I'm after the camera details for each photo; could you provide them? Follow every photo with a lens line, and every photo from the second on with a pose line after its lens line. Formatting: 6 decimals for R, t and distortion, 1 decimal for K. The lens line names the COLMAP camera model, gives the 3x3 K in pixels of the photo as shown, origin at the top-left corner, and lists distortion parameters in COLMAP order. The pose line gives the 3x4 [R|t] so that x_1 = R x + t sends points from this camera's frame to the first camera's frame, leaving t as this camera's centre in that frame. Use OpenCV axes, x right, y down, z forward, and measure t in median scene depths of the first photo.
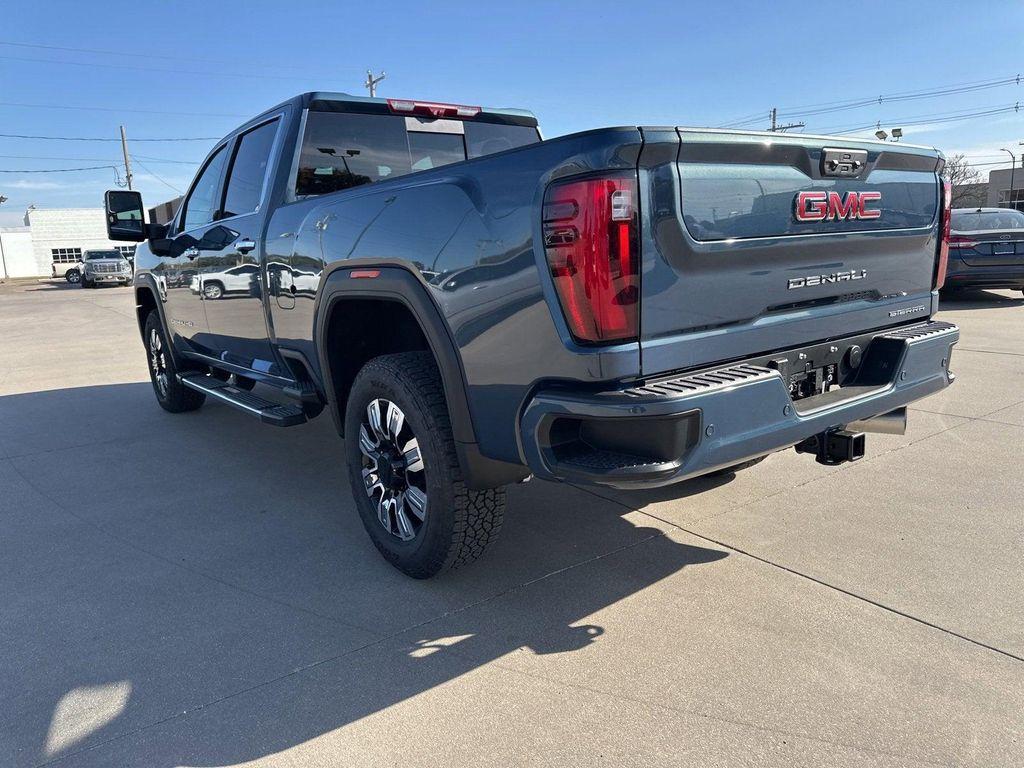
lens RADIAL K [[747.1, 0, 583.4], [0, 747.1, 405.5], [0, 0, 1]] dist [0.005243, 0.002474]
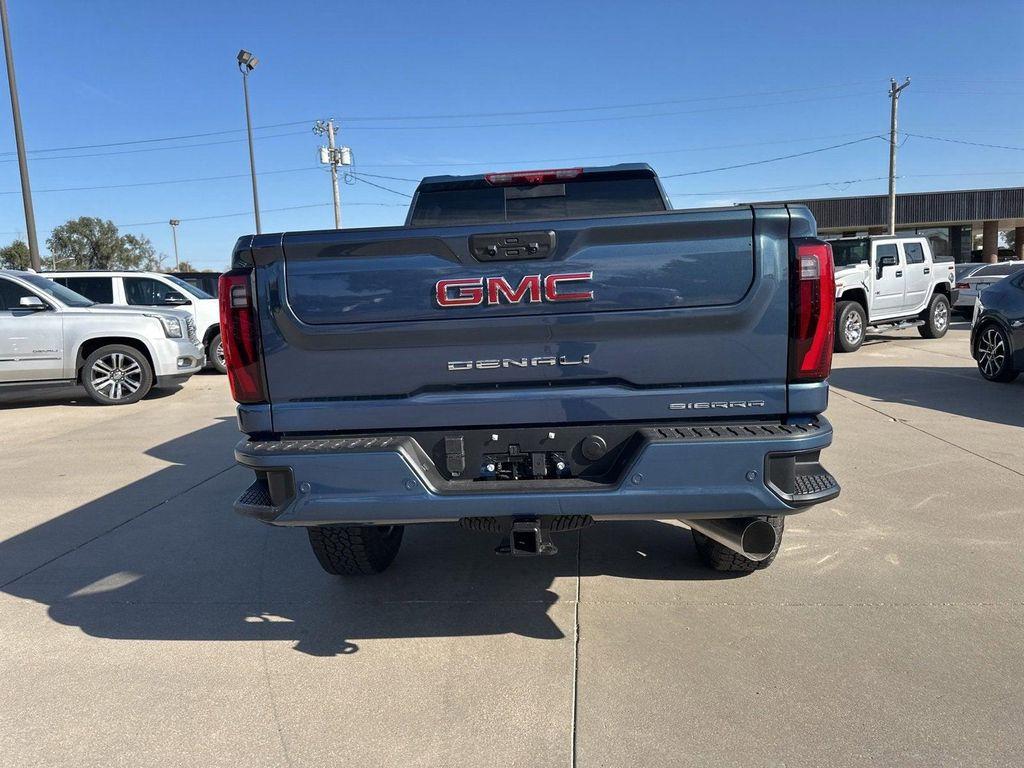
lens RADIAL K [[788.9, 0, 512.0], [0, 788.9, 384.0], [0, 0, 1]] dist [-0.000778, -0.002148]
pose [[0.717379, 0.096031, -0.690032, 0.871242], [-0.136295, 0.990661, -0.003828, -0.116277], [0.683220, 0.096795, 0.723768, 0.222456]]
